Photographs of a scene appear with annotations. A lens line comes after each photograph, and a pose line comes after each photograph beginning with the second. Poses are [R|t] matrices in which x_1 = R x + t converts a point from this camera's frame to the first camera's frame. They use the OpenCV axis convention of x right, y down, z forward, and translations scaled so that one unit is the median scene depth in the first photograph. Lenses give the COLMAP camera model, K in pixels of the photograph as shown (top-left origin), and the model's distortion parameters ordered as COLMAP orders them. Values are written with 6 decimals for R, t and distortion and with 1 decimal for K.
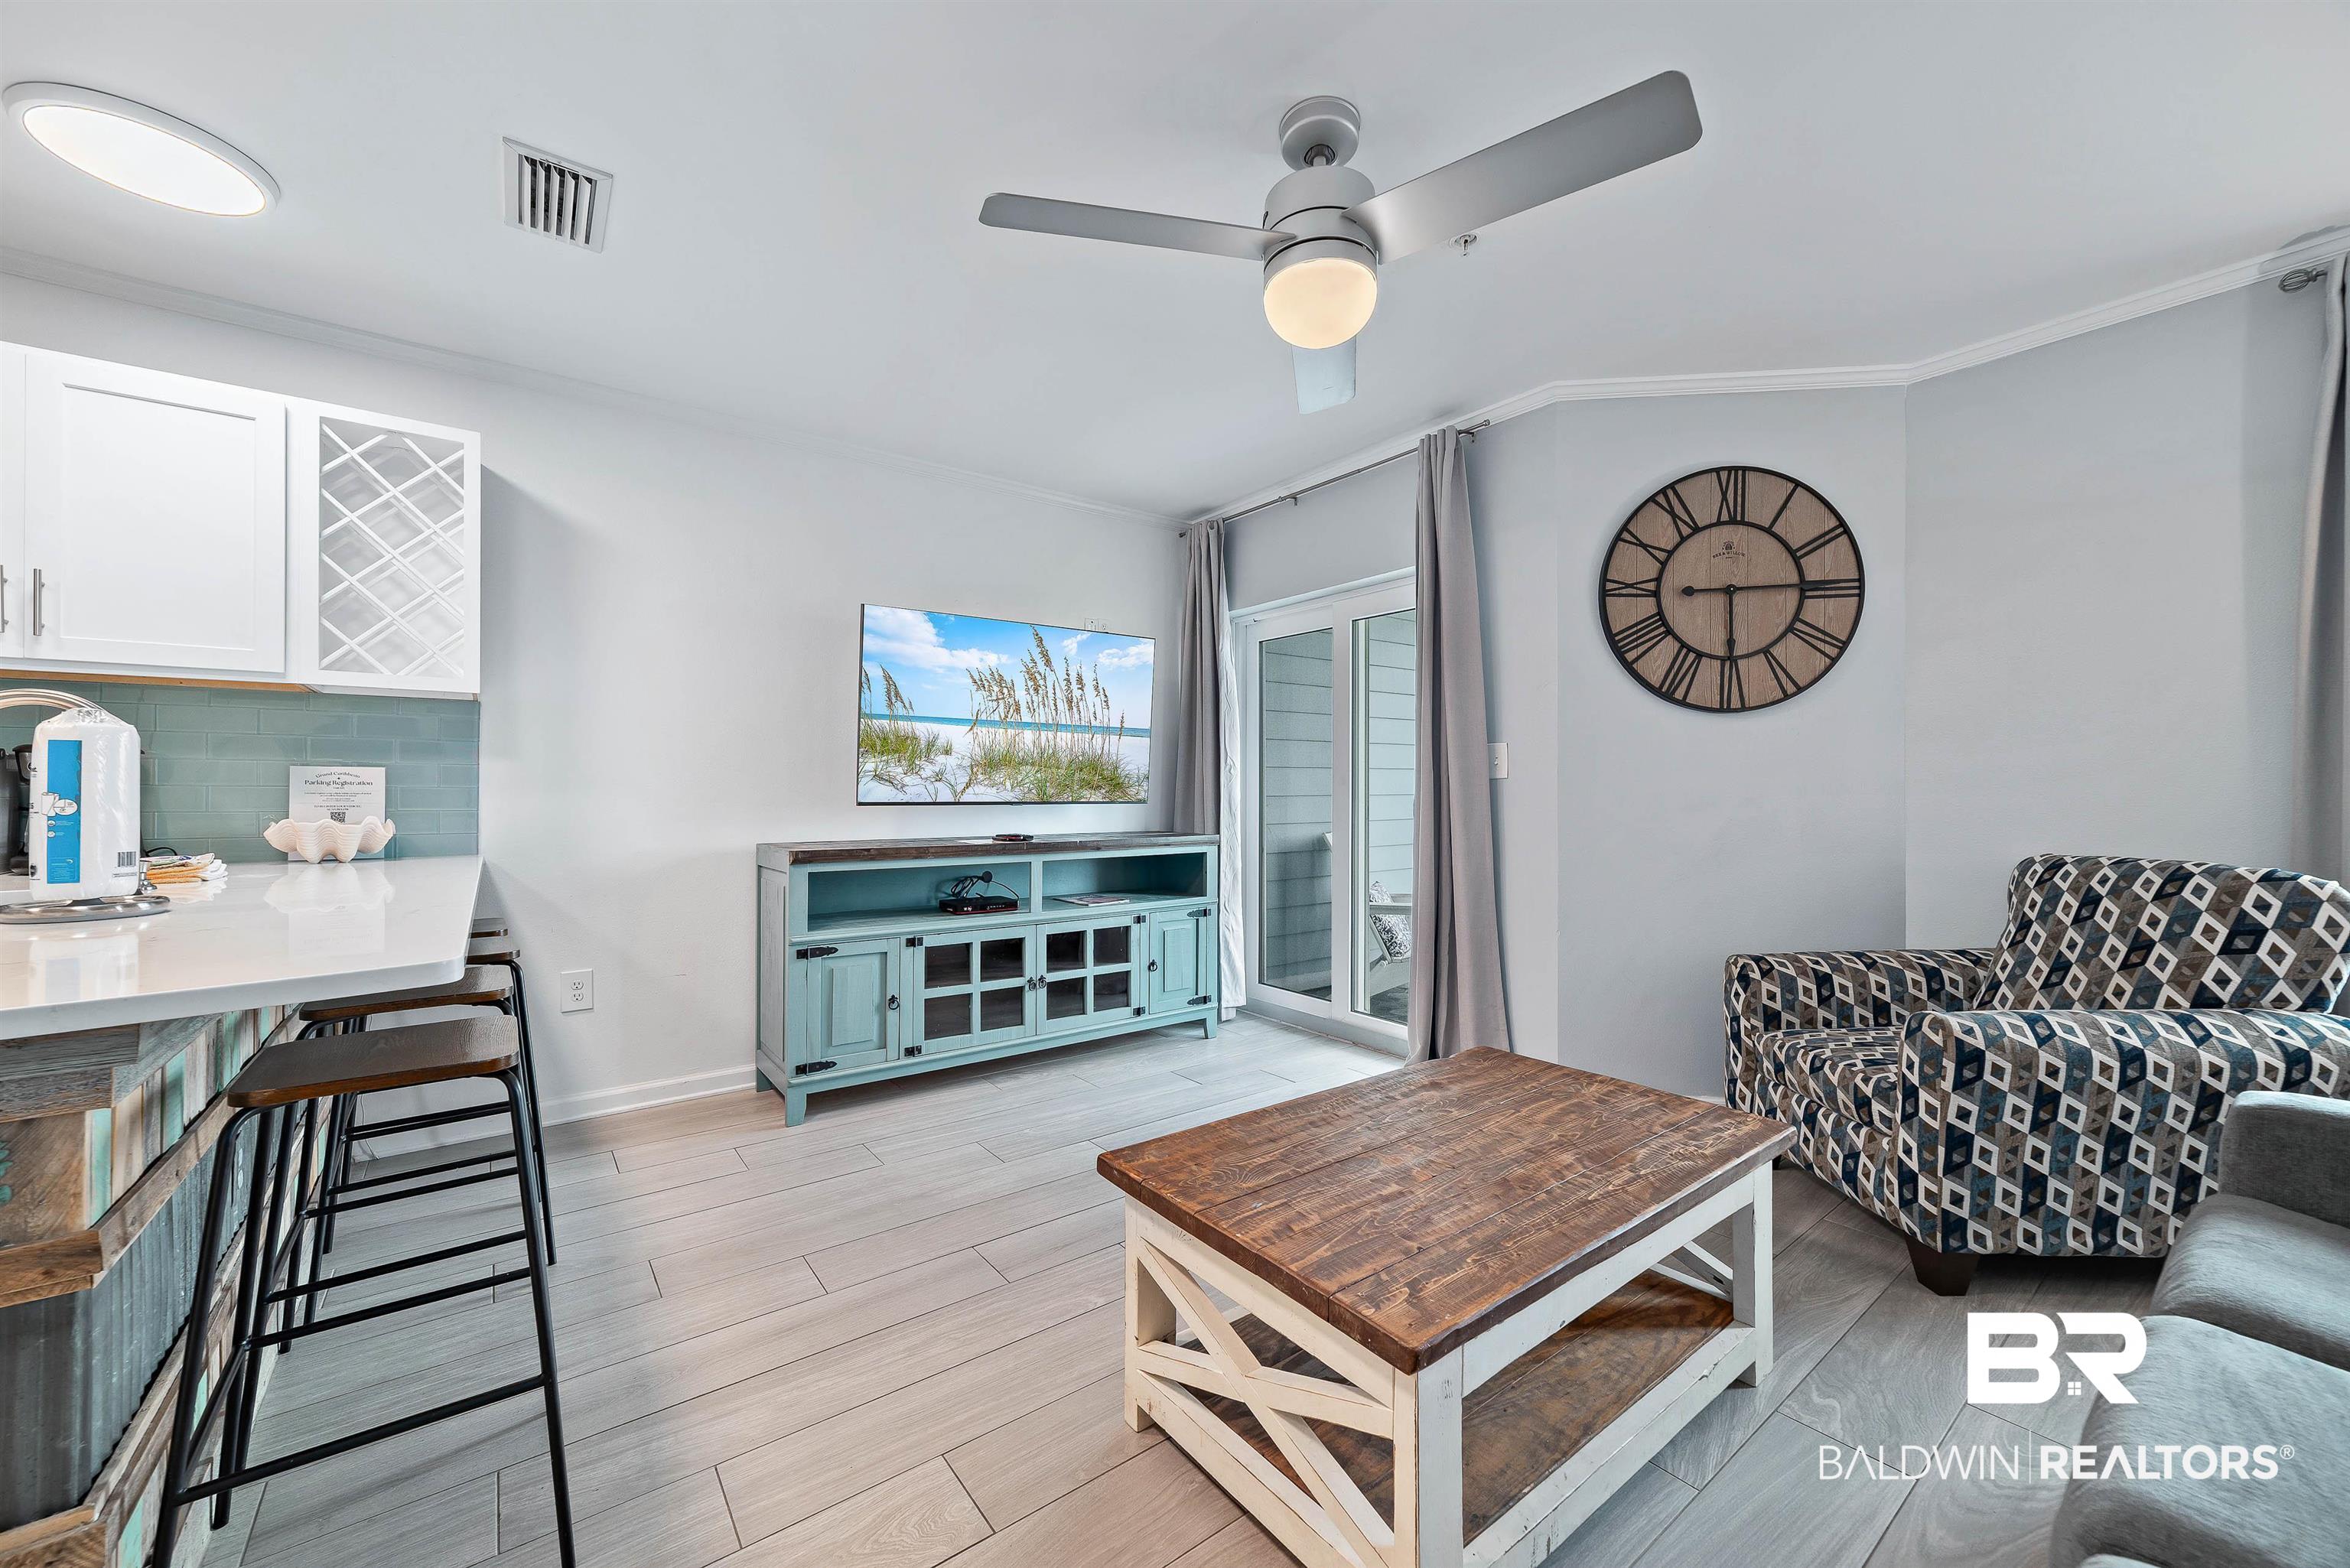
lens RADIAL K [[896.8, 0, 1178.6], [0, 896.8, 792.2], [0, 0, 1]] dist [-0.005911, 0.002349]
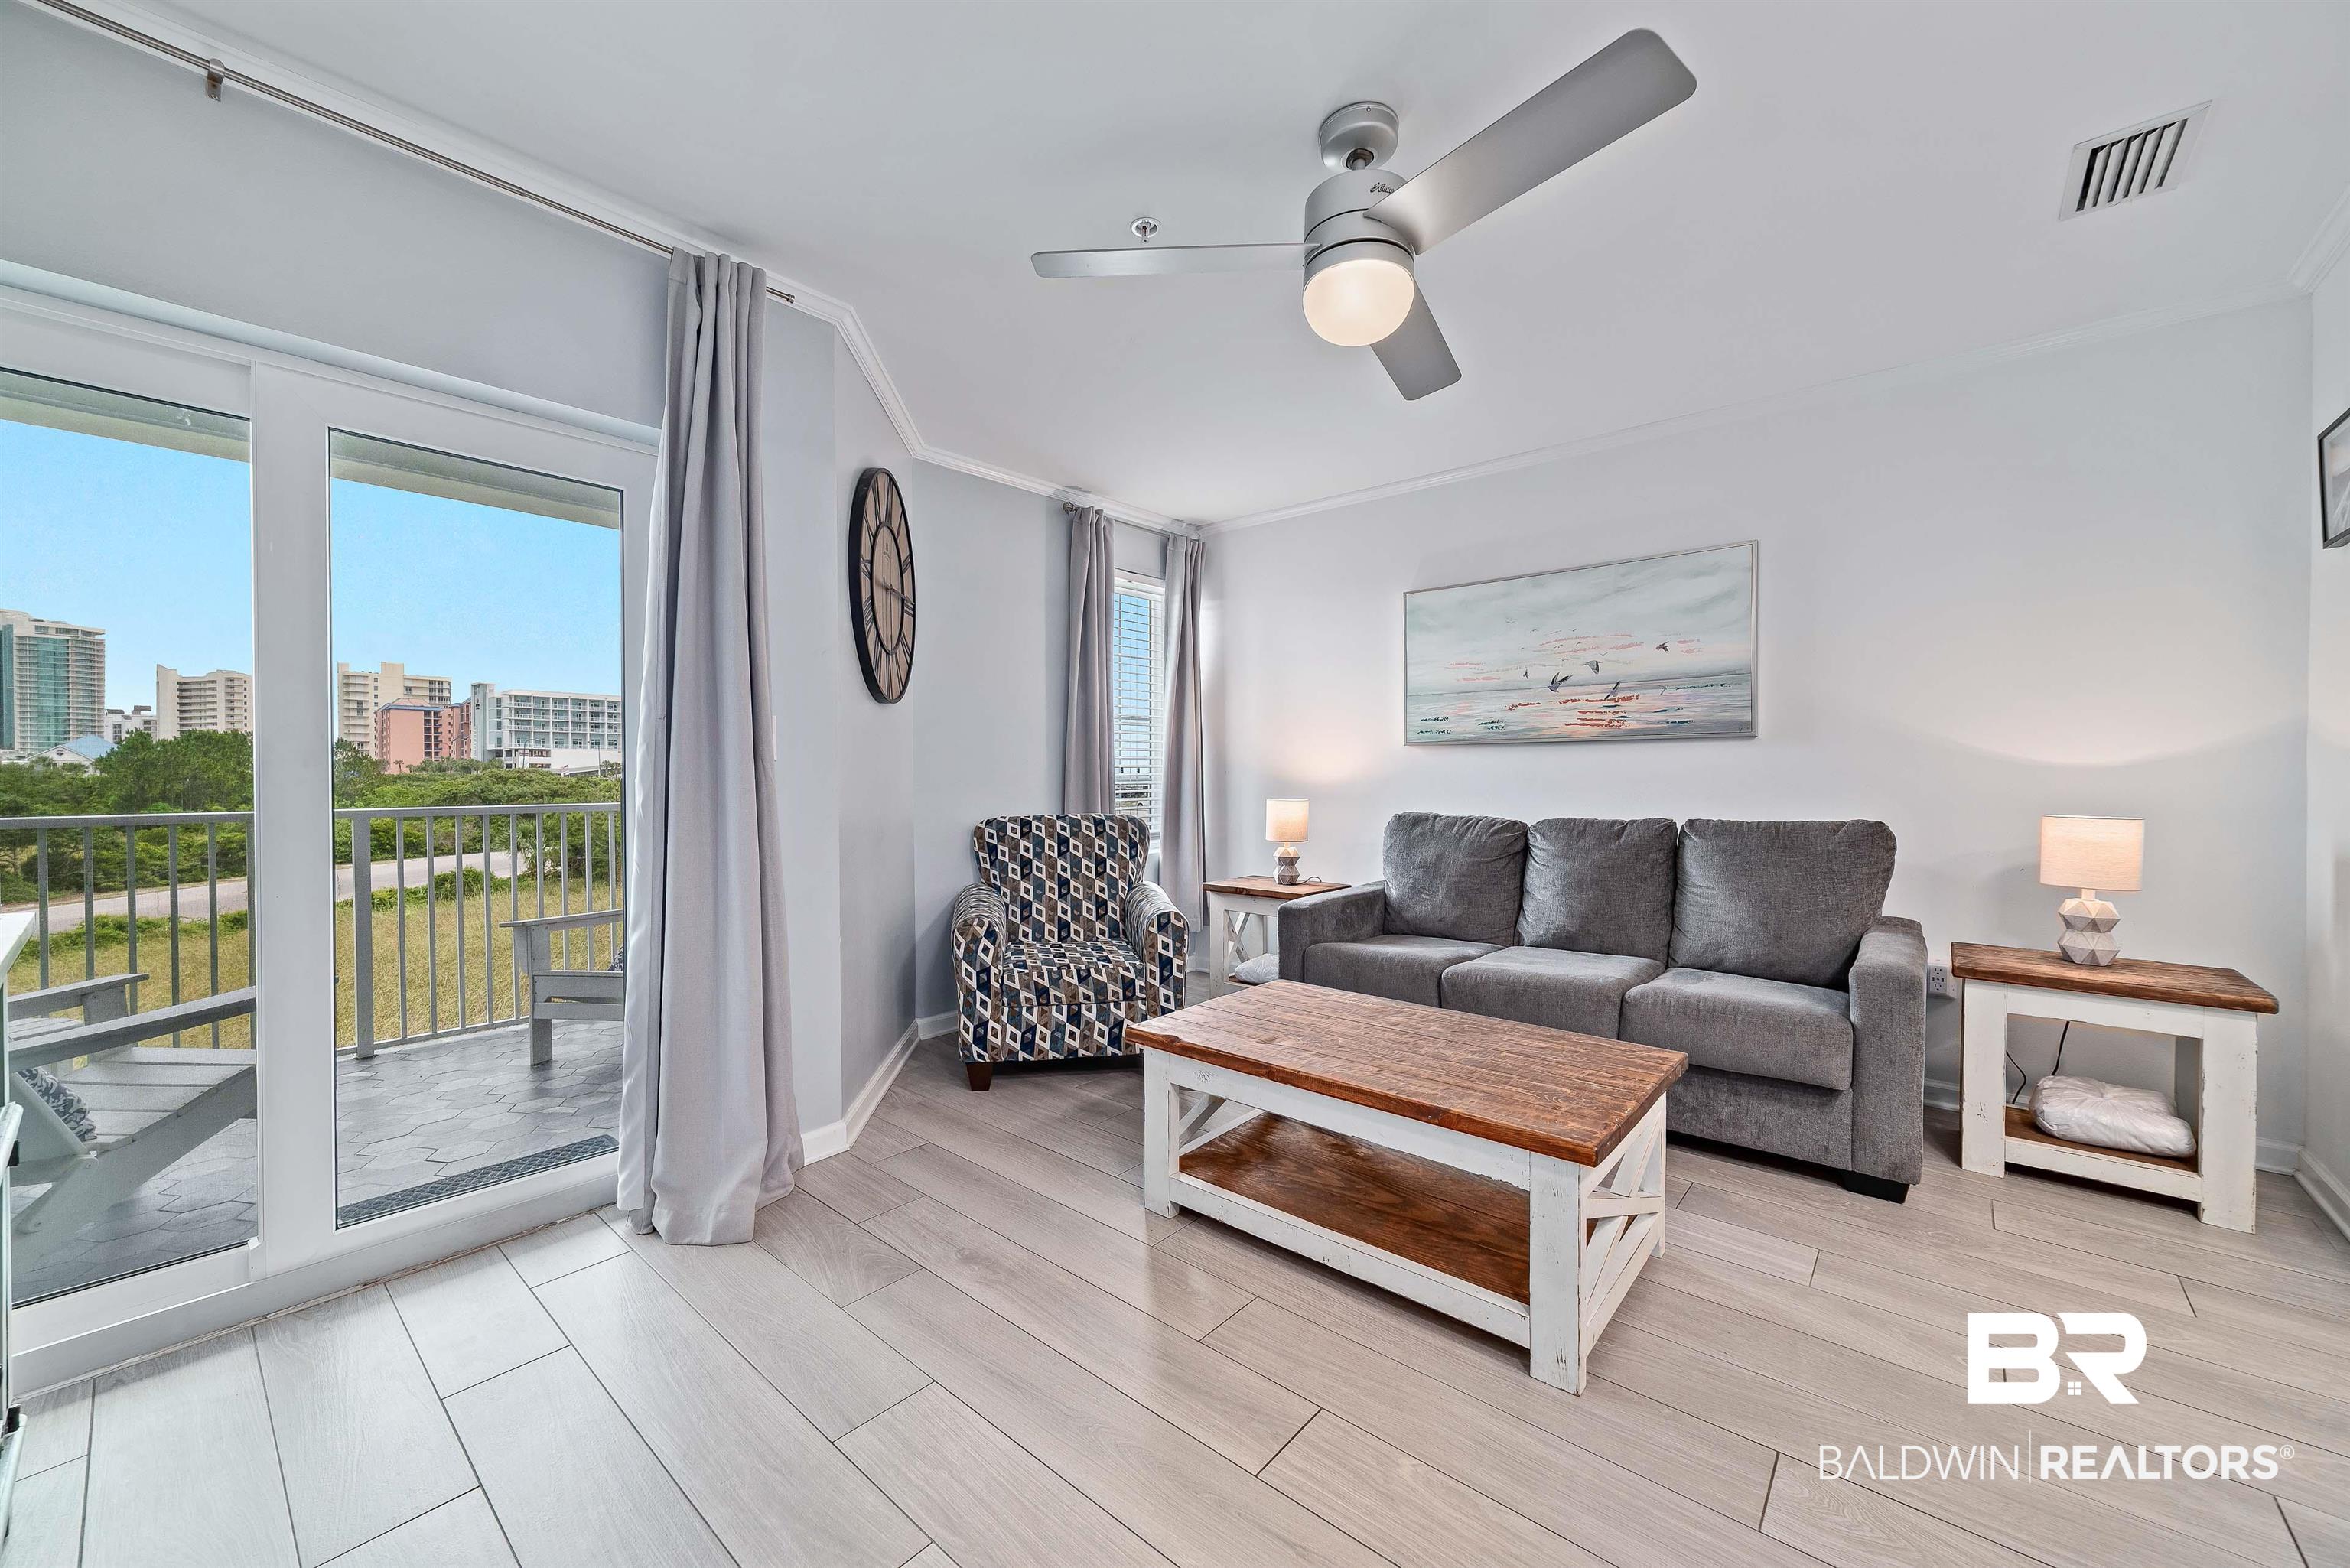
lens RADIAL K [[896.8, 0, 1173.1], [0, 896.8, 780.4], [0, 0, 1]] dist [-0.005911, 0.002349]
pose [[-0.198039, -0.008736, 0.980155, -0.509989], [0.002356, 0.999953, 0.009389, -0.005286], [-0.980191, 0.004169, -0.198009, 0.874250]]
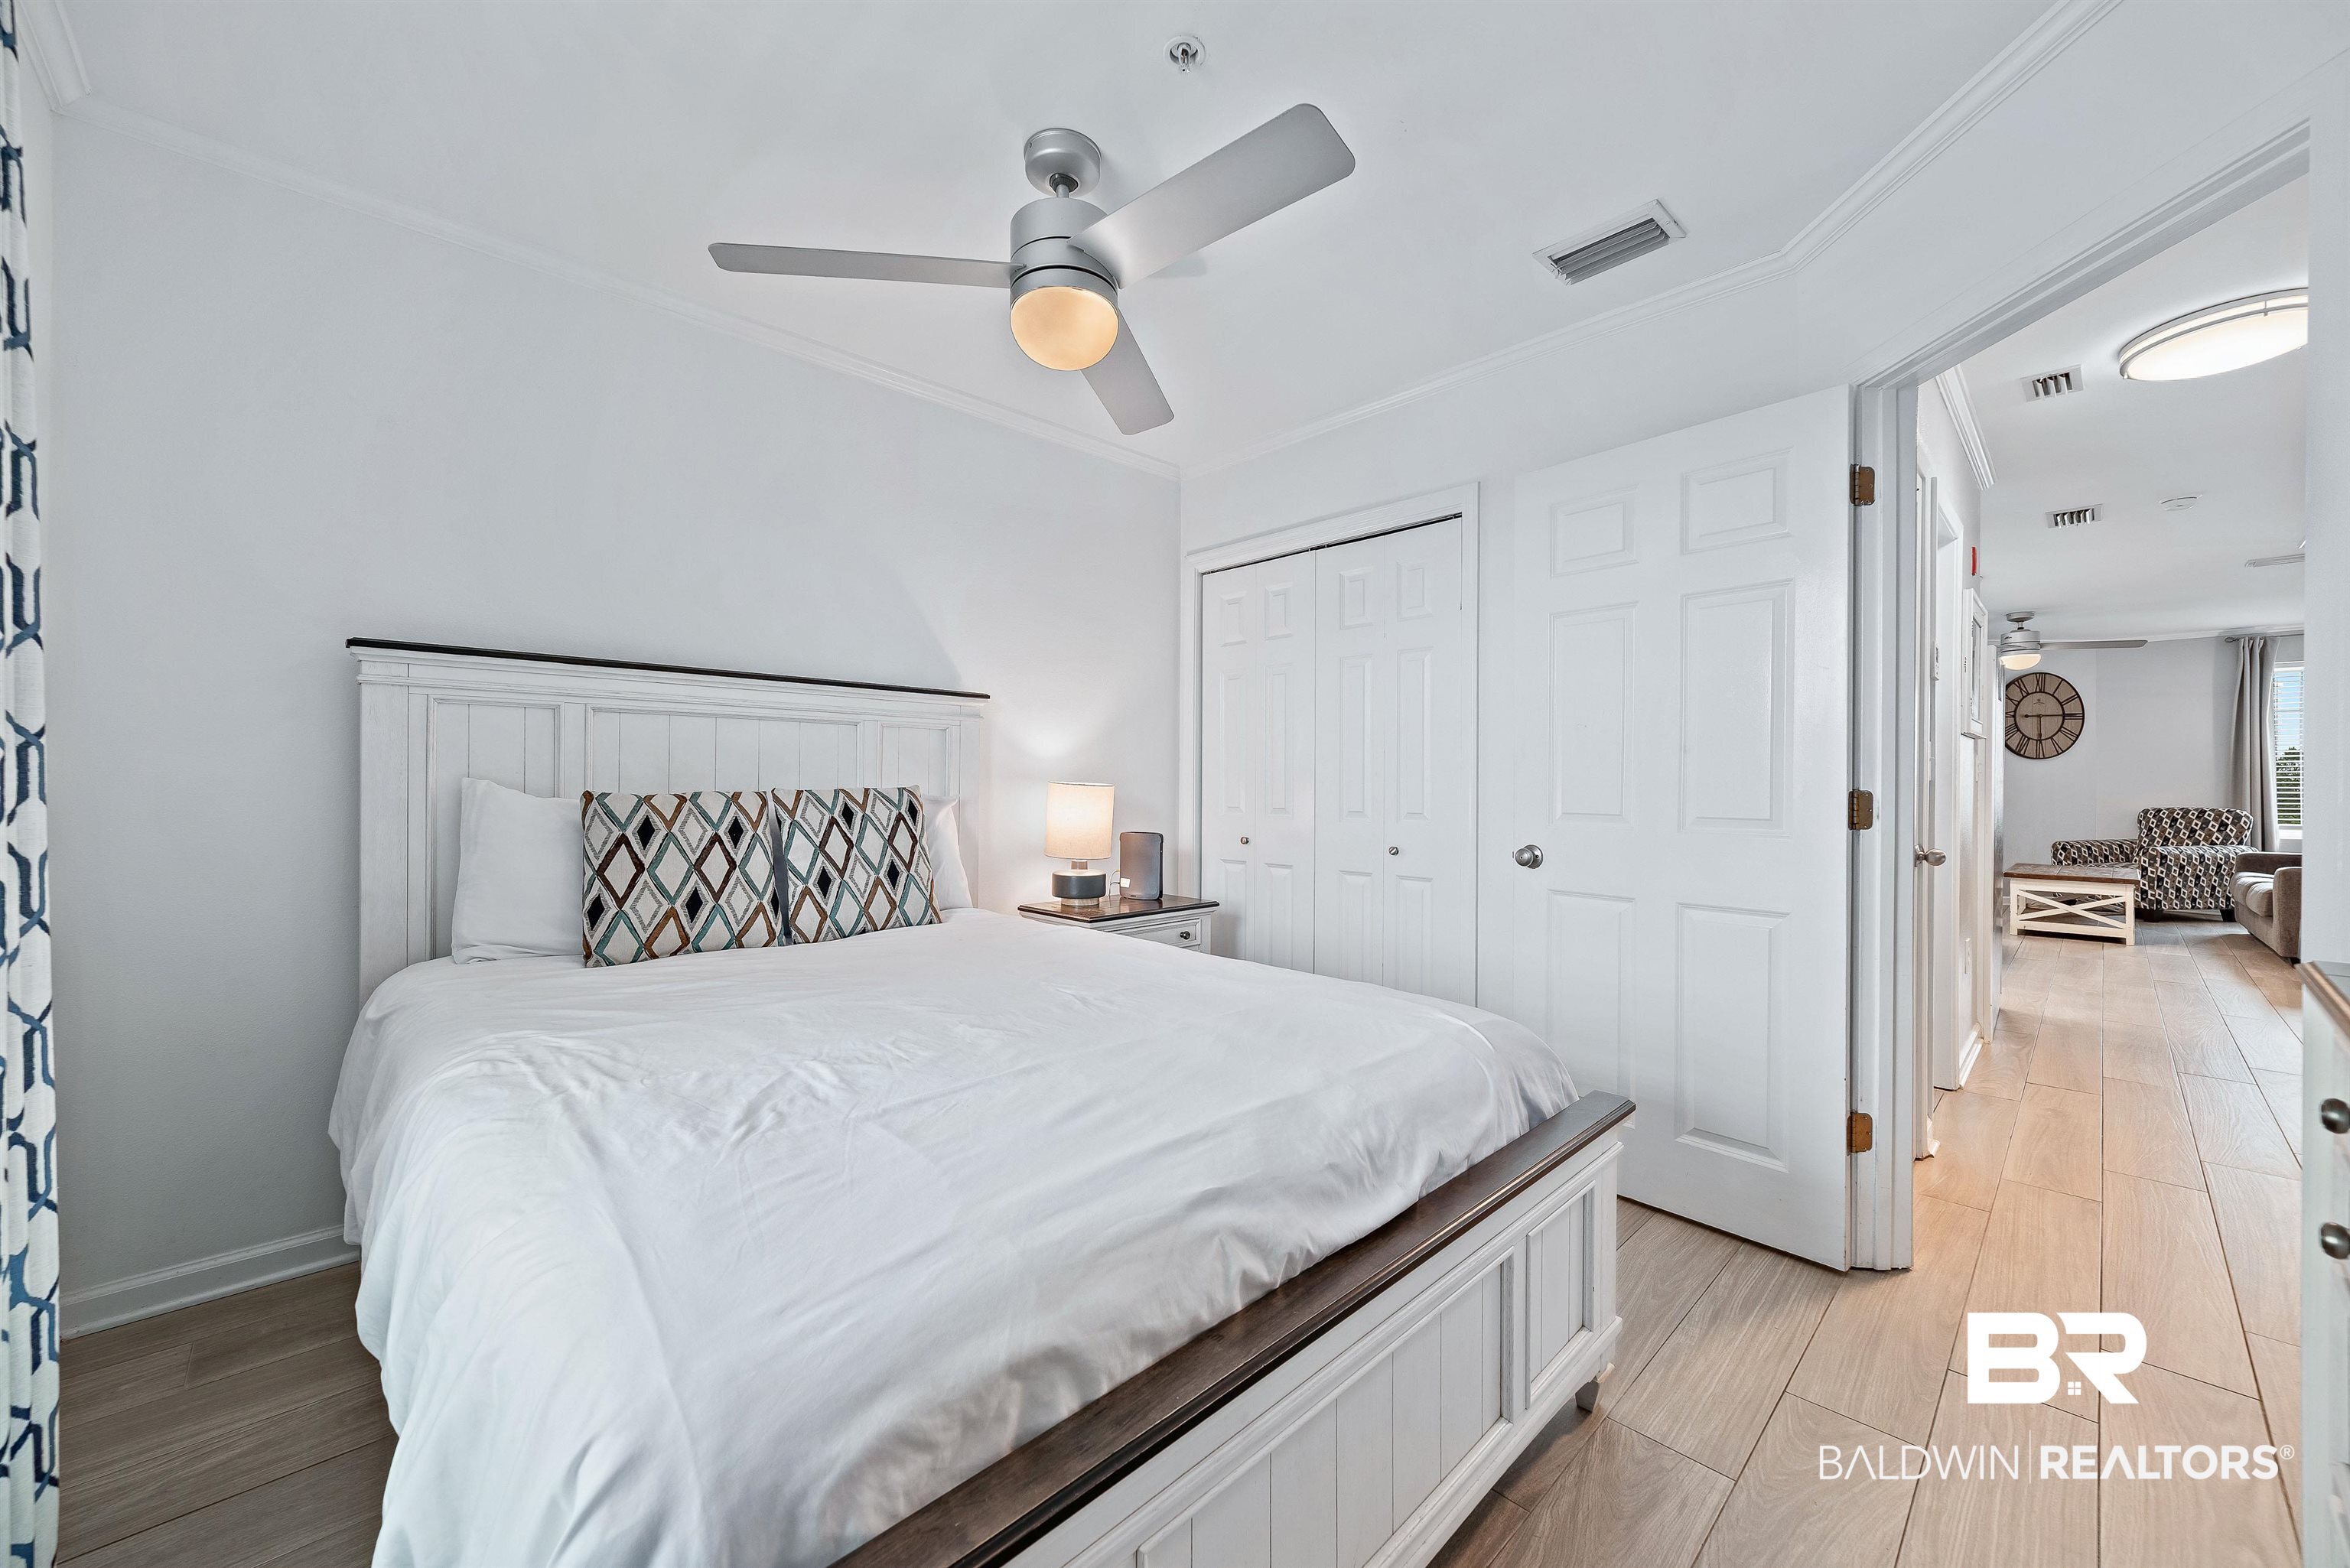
lens RADIAL K [[896.8, 0, 1178.3], [0, 896.8, 783.4], [0, 0, 1]] dist [-0.005911, 0.002349]
pose [[0.993597, 0.001849, 0.112965, -2.388386], [-0.001632, 0.999997, -0.002017, -0.003157], [-0.112969, 0.001820, 0.993597, -1.485263]]
